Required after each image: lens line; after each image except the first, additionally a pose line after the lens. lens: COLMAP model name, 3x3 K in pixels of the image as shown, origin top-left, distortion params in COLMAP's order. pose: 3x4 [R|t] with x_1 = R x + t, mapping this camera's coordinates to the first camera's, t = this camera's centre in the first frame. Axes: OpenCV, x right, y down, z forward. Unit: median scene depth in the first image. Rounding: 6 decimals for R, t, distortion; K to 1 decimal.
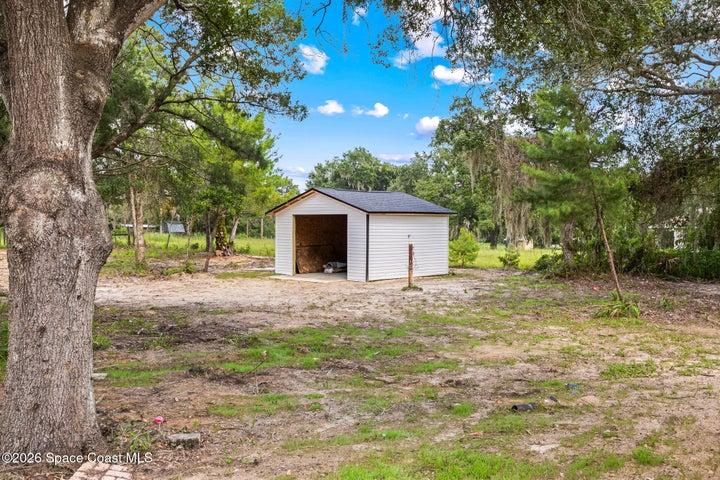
lens RADIAL K [[723.0, 0, 360.5], [0, 723.0, 238.7], [0, 0, 1]] dist [0.008753, 0.000000]
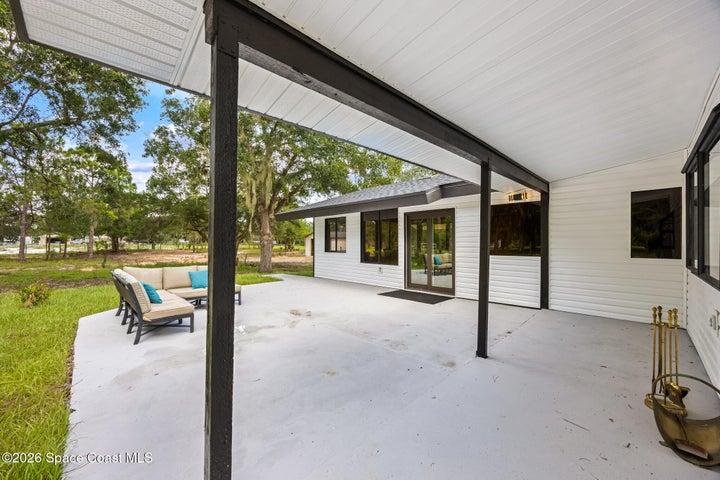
lens RADIAL K [[268.0, 0, 357.3], [0, 268.0, 240.4], [0, 0, 1]] dist [-0.000903, -0.000023]
pose [[0.998443, -0.000866, 0.055783, 0.050915], [0.002082, 0.999762, -0.021731, 0.003022], [-0.055751, 0.021813, 0.998206, -0.258204]]
